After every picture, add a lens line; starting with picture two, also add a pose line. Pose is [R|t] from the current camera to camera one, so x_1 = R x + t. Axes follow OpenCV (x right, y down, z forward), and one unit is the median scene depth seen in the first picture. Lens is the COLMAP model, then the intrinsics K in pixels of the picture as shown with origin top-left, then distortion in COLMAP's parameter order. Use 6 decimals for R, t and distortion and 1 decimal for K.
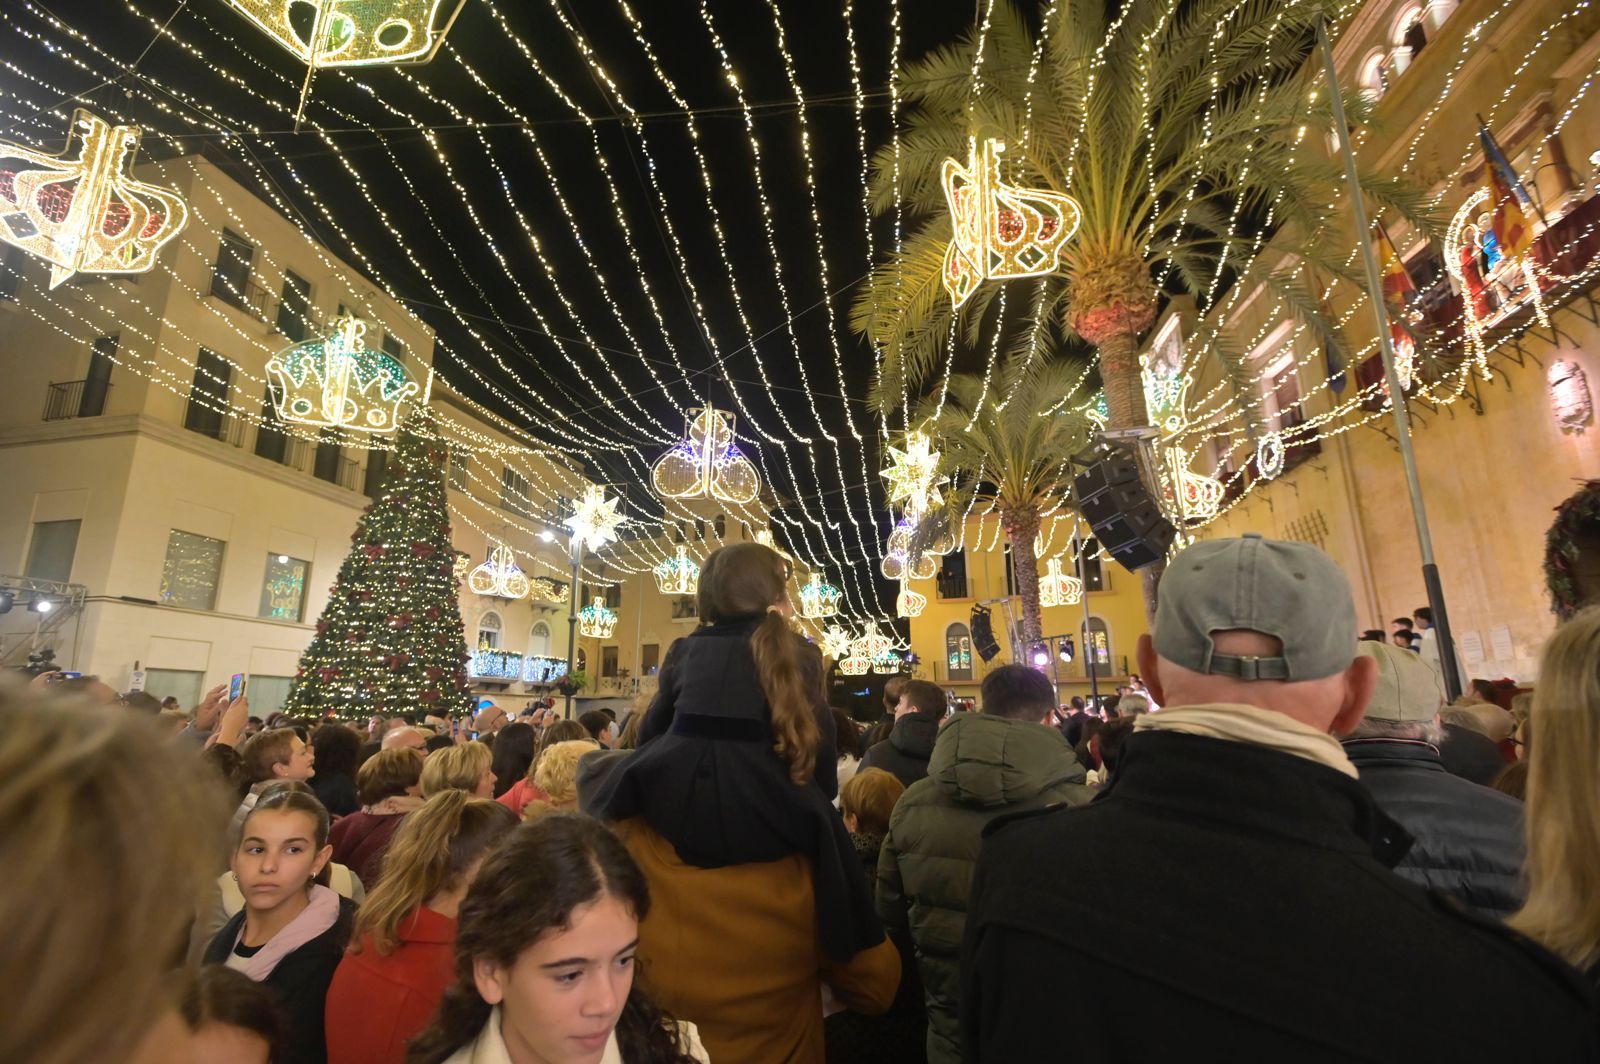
lens RADIAL K [[764.7, 0, 800.0], [0, 764.7, 532.0], [0, 0, 1]] dist [-0.001692, -0.001855]
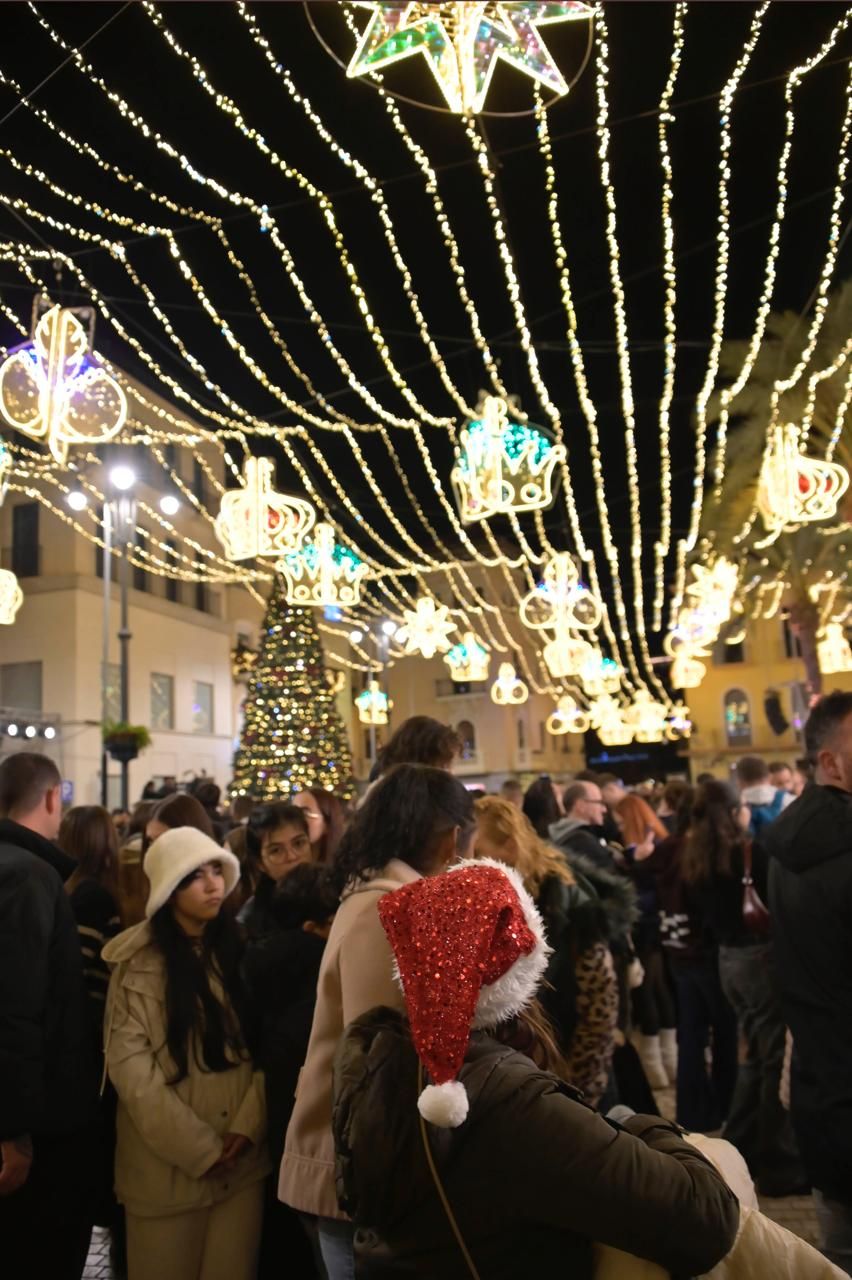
lens RADIAL K [[1059.1, 0, 407.8], [0, 1059.1, 620.2], [0, 0, 1]] dist [-0.005615, -0.010006]
pose [[0.996434, -0.056735, -0.062450, -0.247998], [0.061149, 0.995586, 0.071193, -0.181411], [0.058135, -0.074758, 0.995506, -0.738668]]
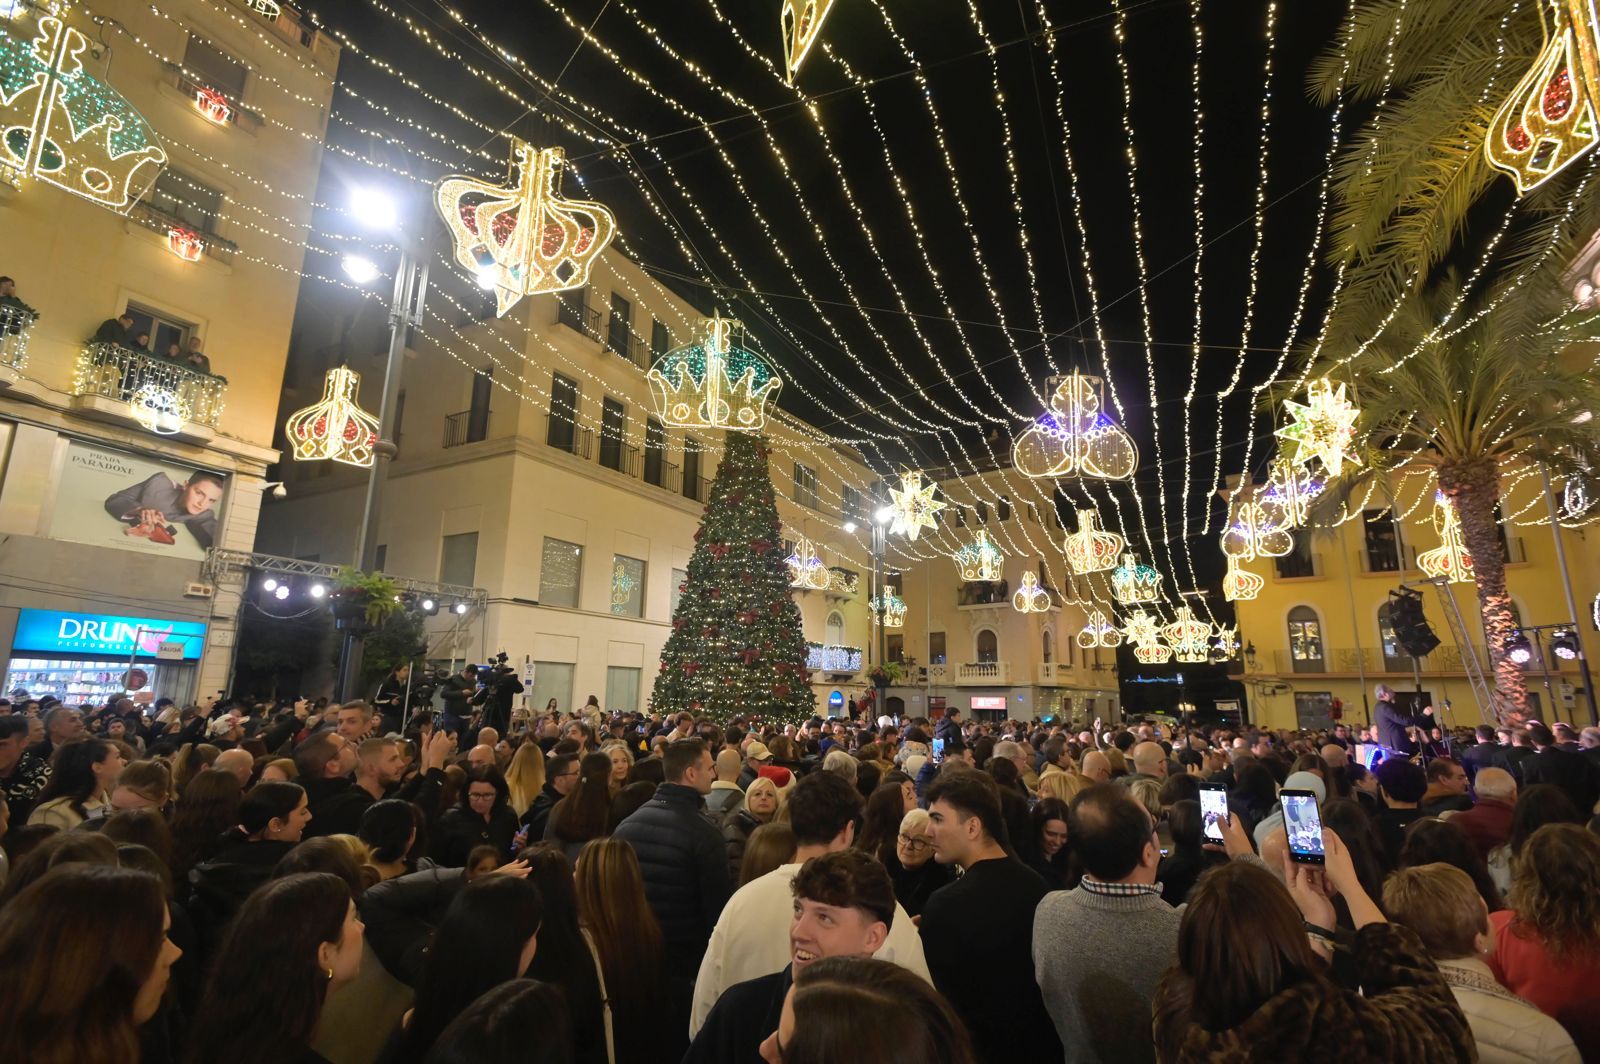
lens RADIAL K [[756.0, 0, 800.0], [0, 756.0, 532.0], [0, 0, 1]] dist [0.001526, -0.006553]
pose [[0.955126, -0.044865, -0.292783, -0.160446], [0.050868, 0.998622, 0.012918, -0.006355], [0.291799, -0.027232, 0.956092, 0.059654]]
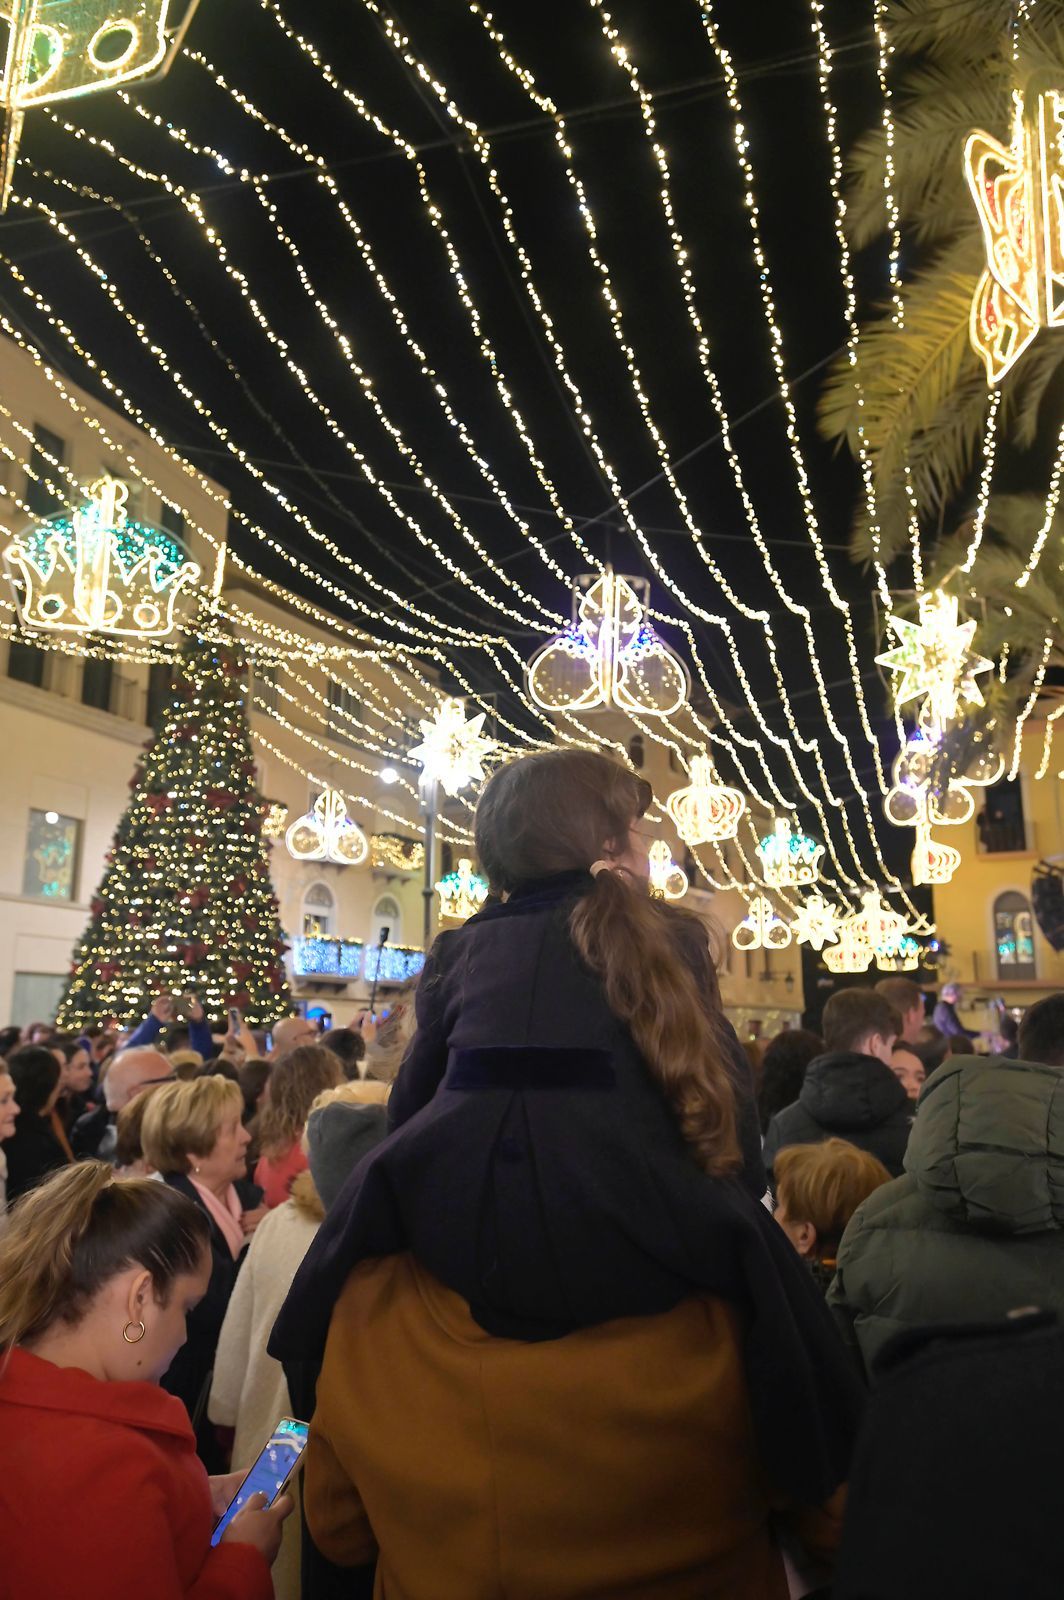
lens RADIAL K [[1126.8, 0, 548.2], [0, 1126.8, 805.4], [0, 0, 1]] dist [0.000175, -0.001637]
pose [[0.982088, -0.026154, -0.186596, 0.007162], [0.033384, 0.998805, 0.035706, 0.002335], [0.185439, -0.041296, 0.981788, 0.017944]]
